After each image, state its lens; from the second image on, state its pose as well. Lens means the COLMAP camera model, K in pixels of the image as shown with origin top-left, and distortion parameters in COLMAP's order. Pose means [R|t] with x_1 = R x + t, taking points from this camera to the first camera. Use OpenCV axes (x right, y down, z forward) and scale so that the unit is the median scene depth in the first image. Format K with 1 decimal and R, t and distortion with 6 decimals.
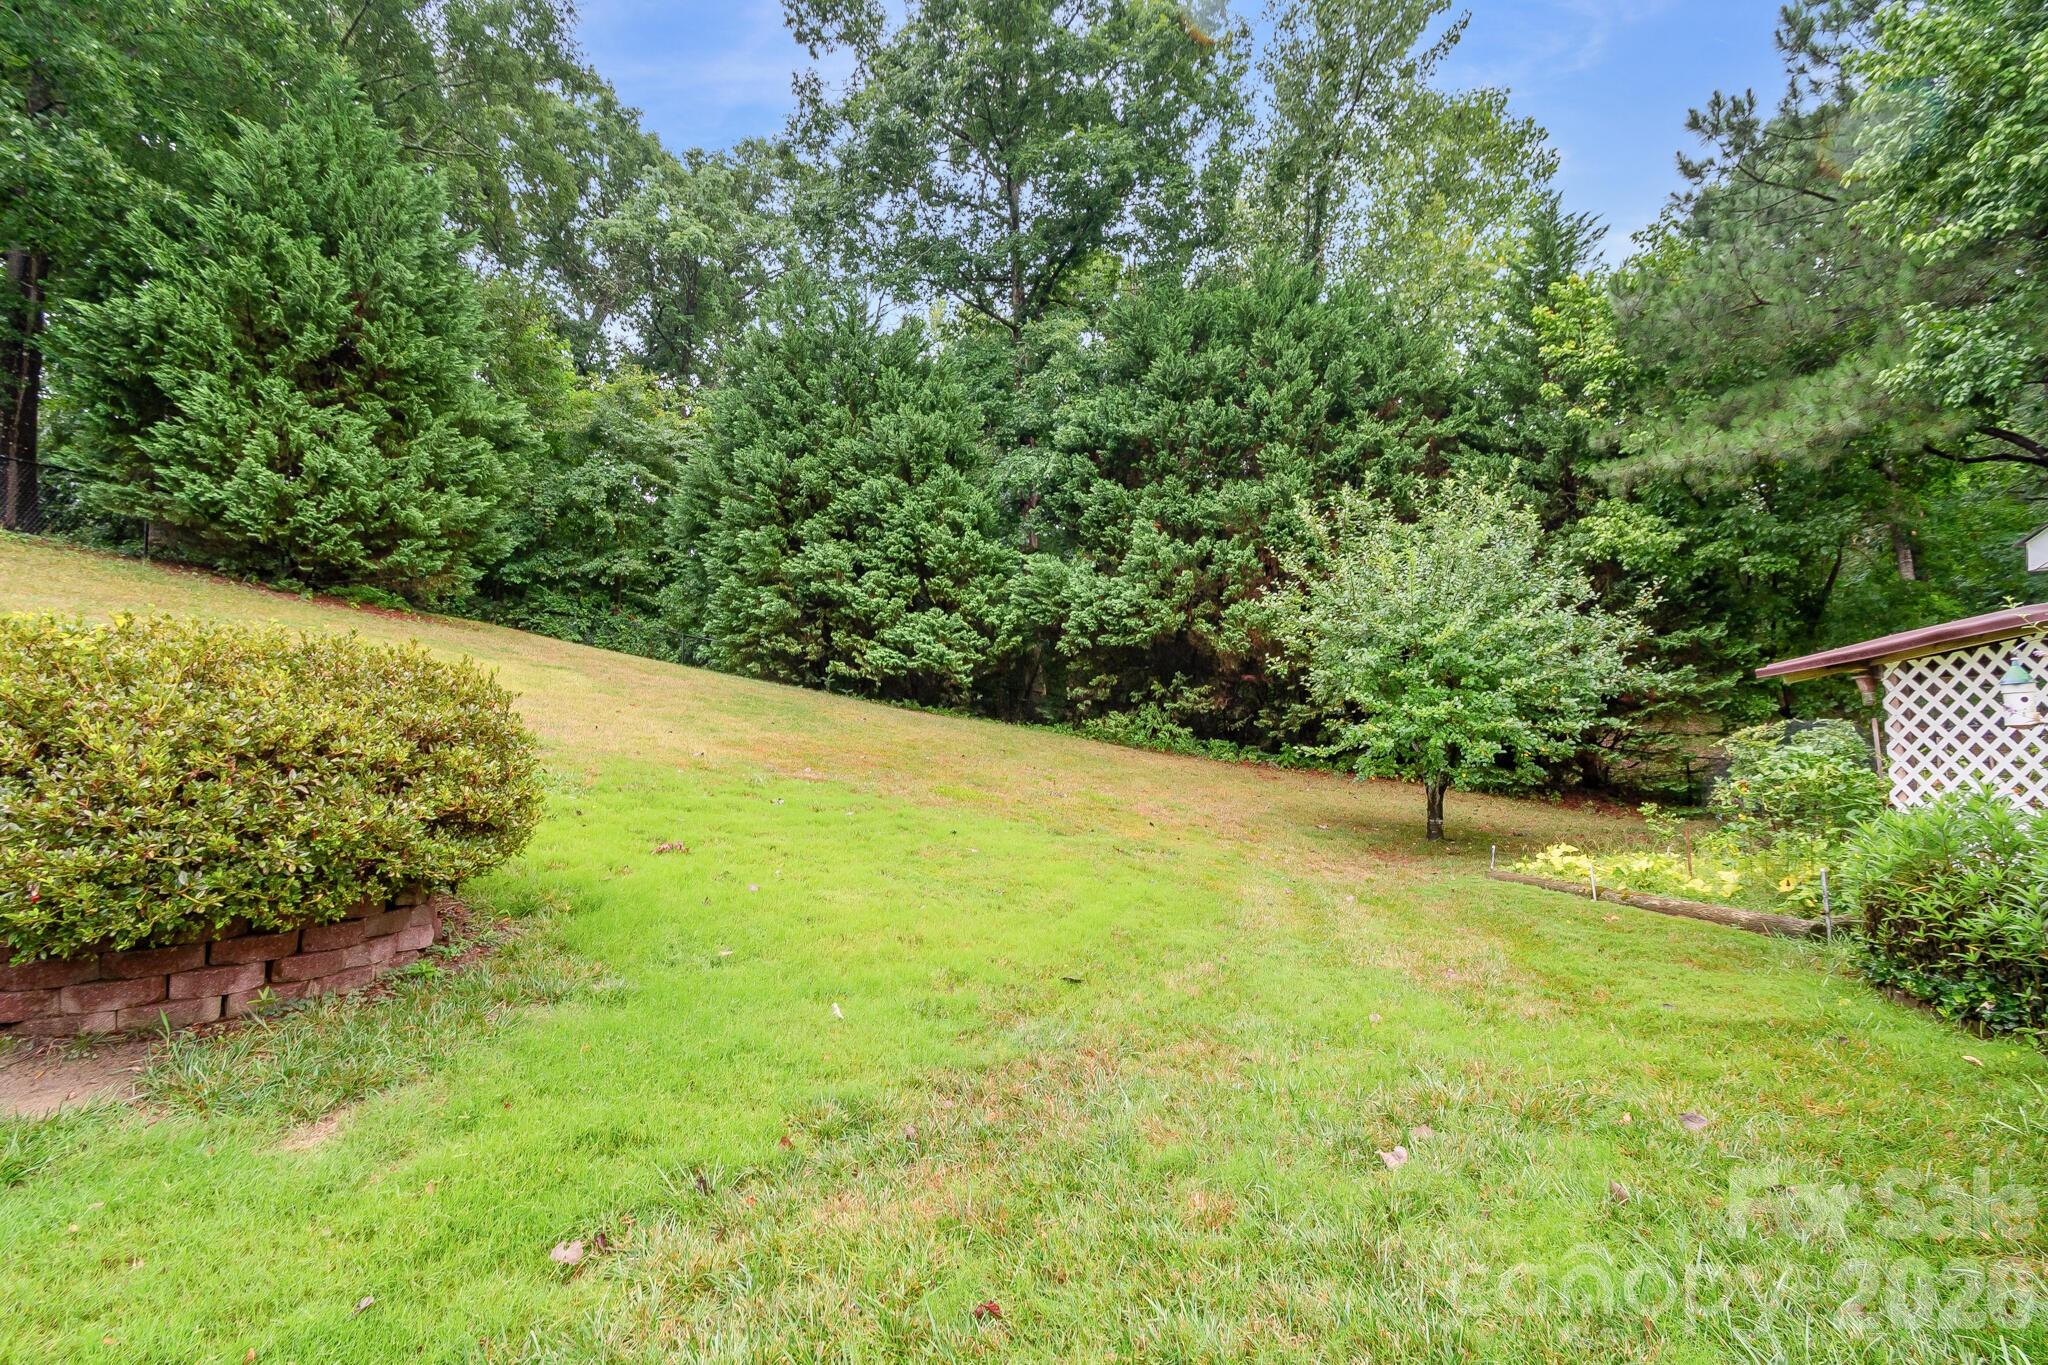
lens RADIAL K [[926.7, 0, 1006.1], [0, 926.7, 681.2], [0, 0, 1]] dist [0.000438, -0.000316]
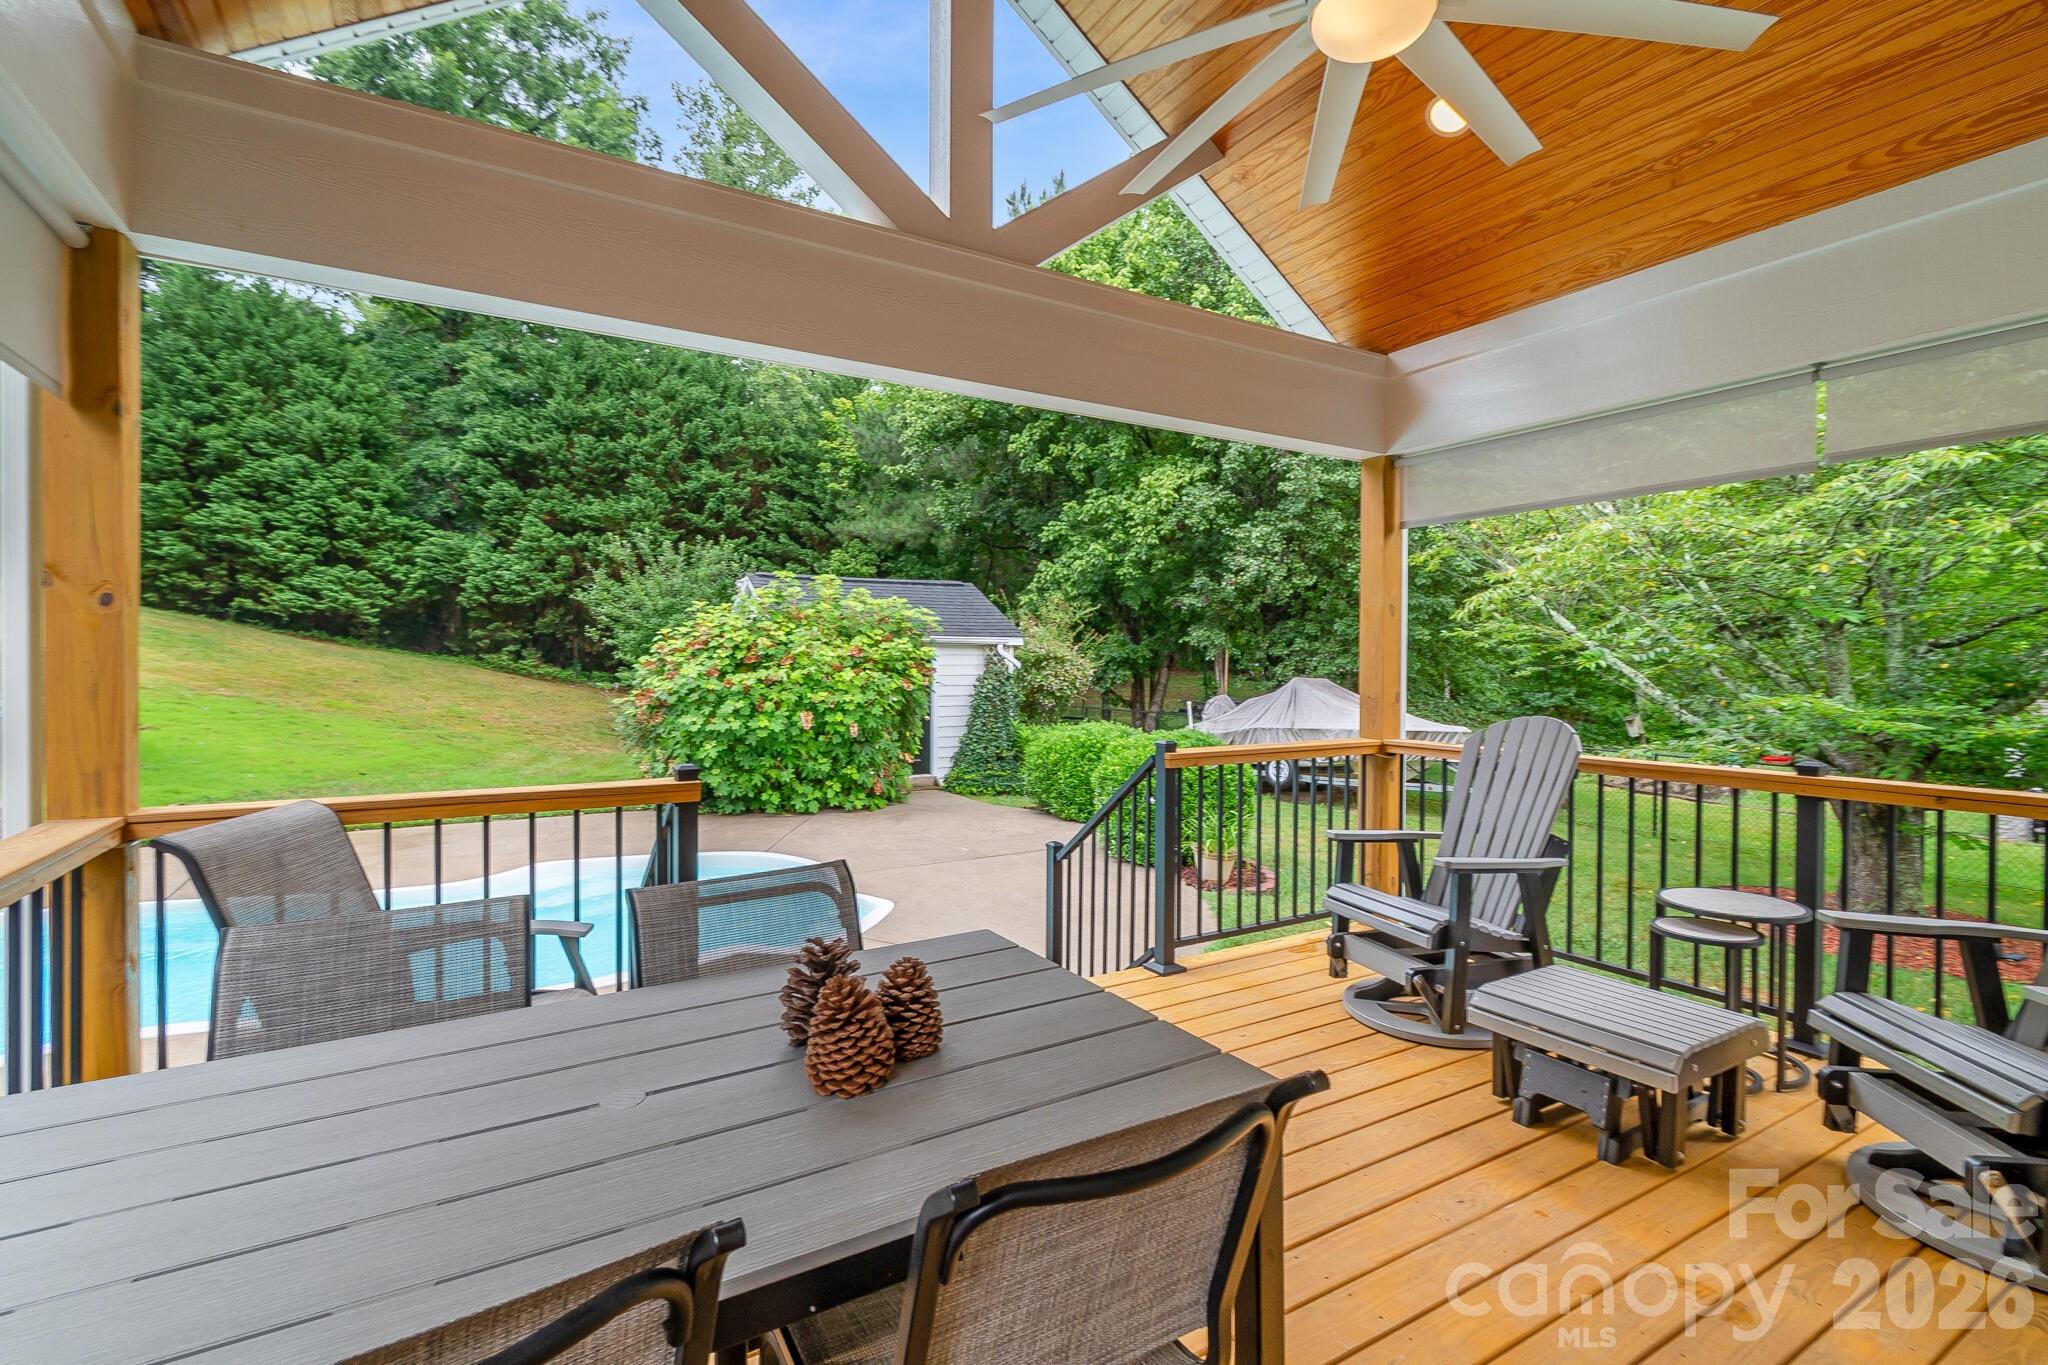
lens RADIAL K [[926.7, 0, 1050.3], [0, 926.7, 674.8], [0, 0, 1]] dist [0.000438, -0.000316]
pose [[0.854512, 0.037778, 0.518056, 0.100798], [-0.078006, 0.995374, 0.056082, -0.075006], [-0.513541, -0.088334, 0.853506, -0.616401]]
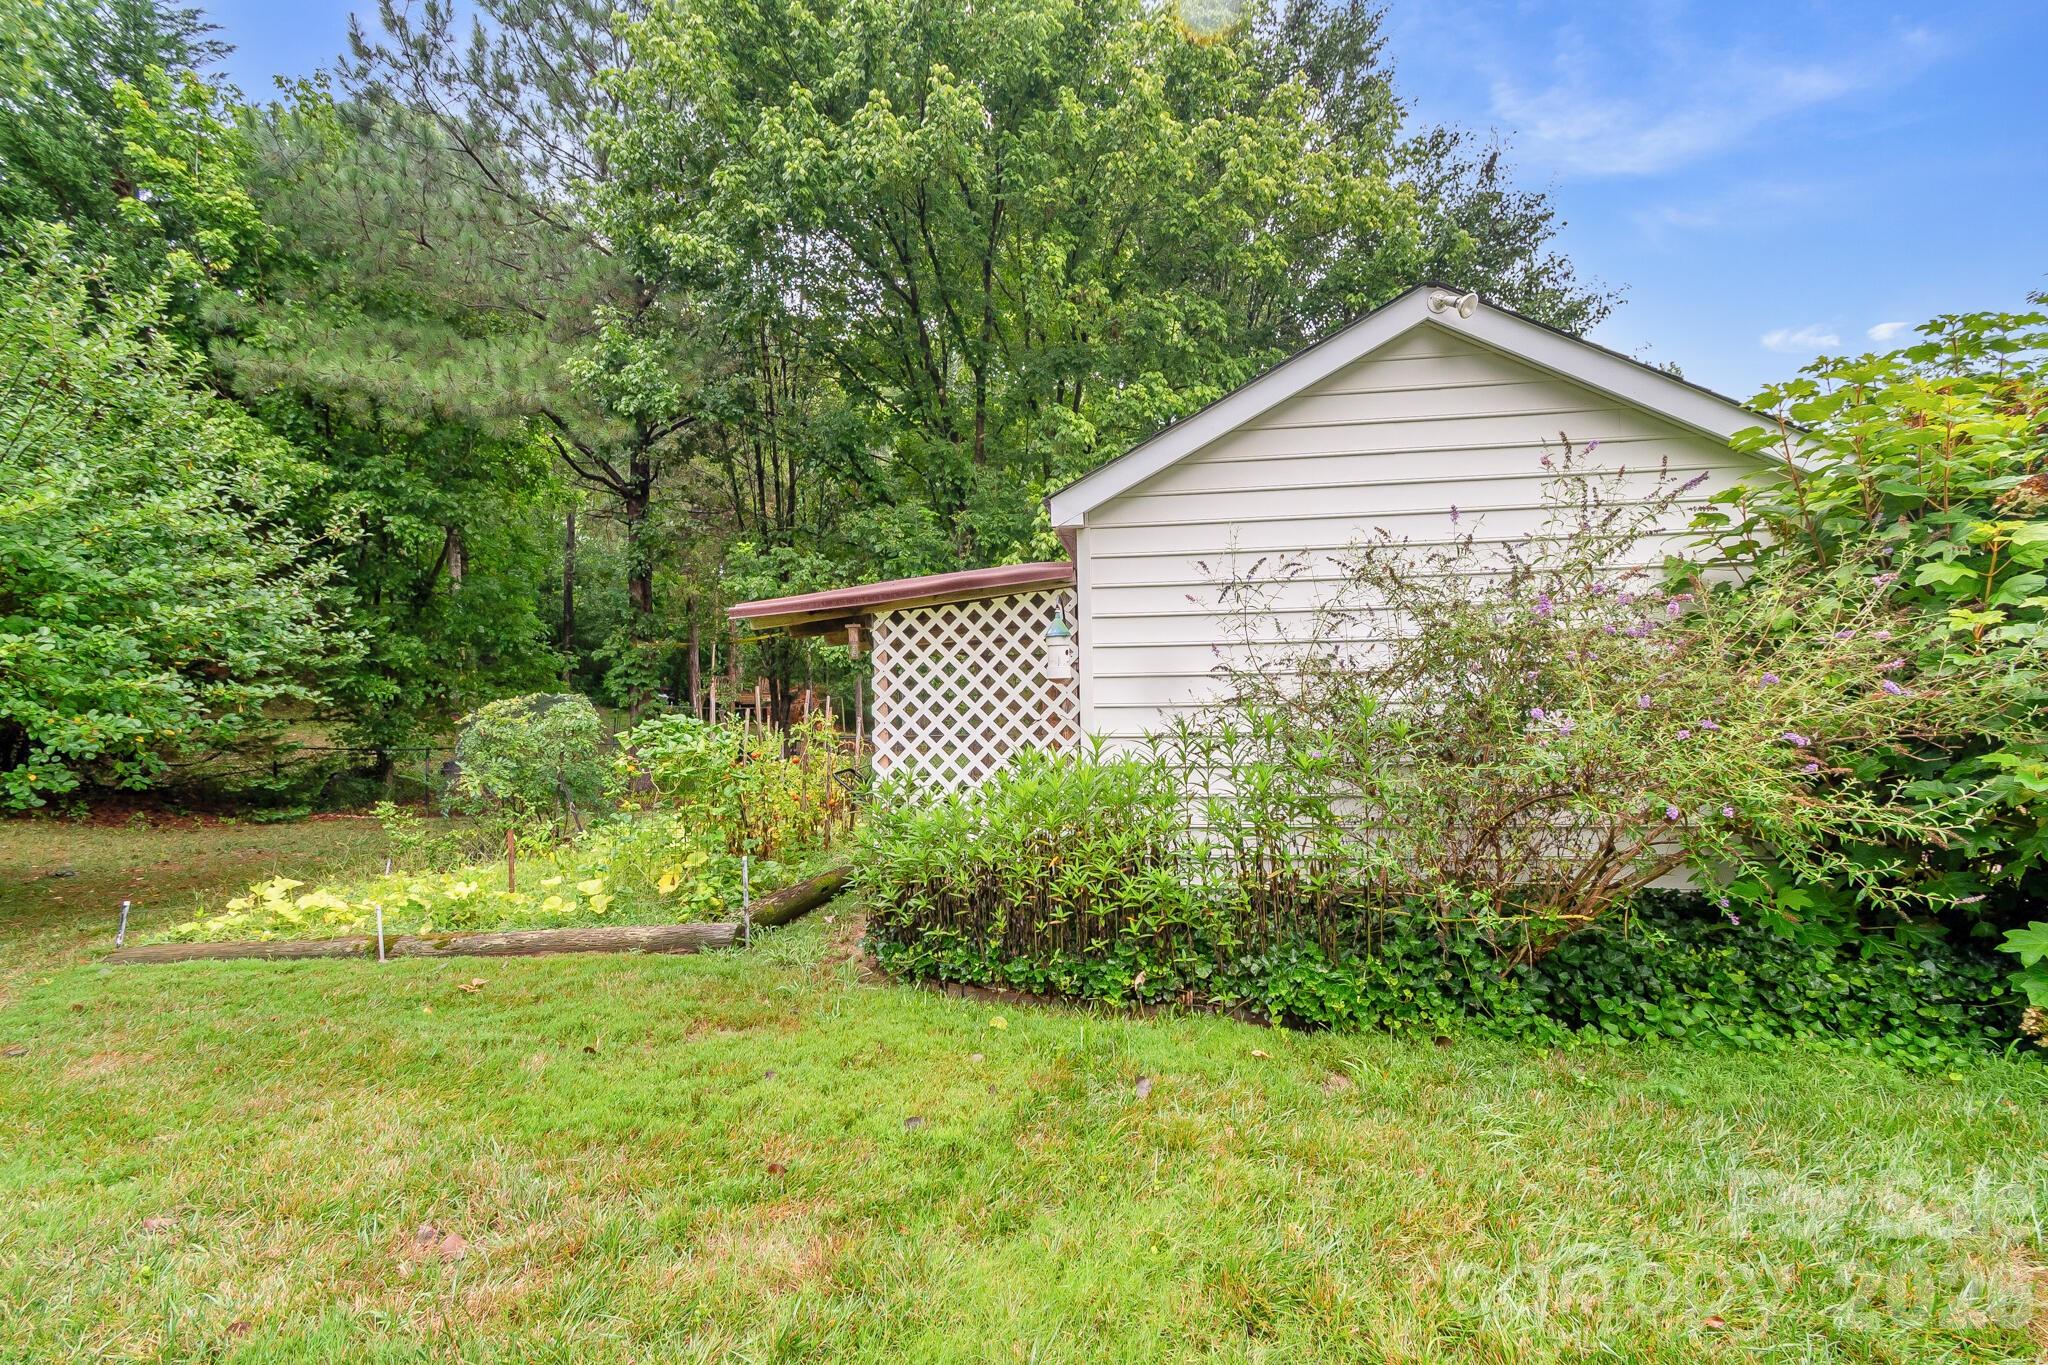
lens RADIAL K [[926.7, 0, 1069.5], [0, 926.7, 681.9], [0, 0, 1]] dist [0.000438, -0.000316]
pose [[0.143894, 0.054097, 0.988113, 0.031248], [-0.056490, 0.997326, -0.046375, 0.022839], [-0.987979, -0.049146, 0.146565, 0.202573]]
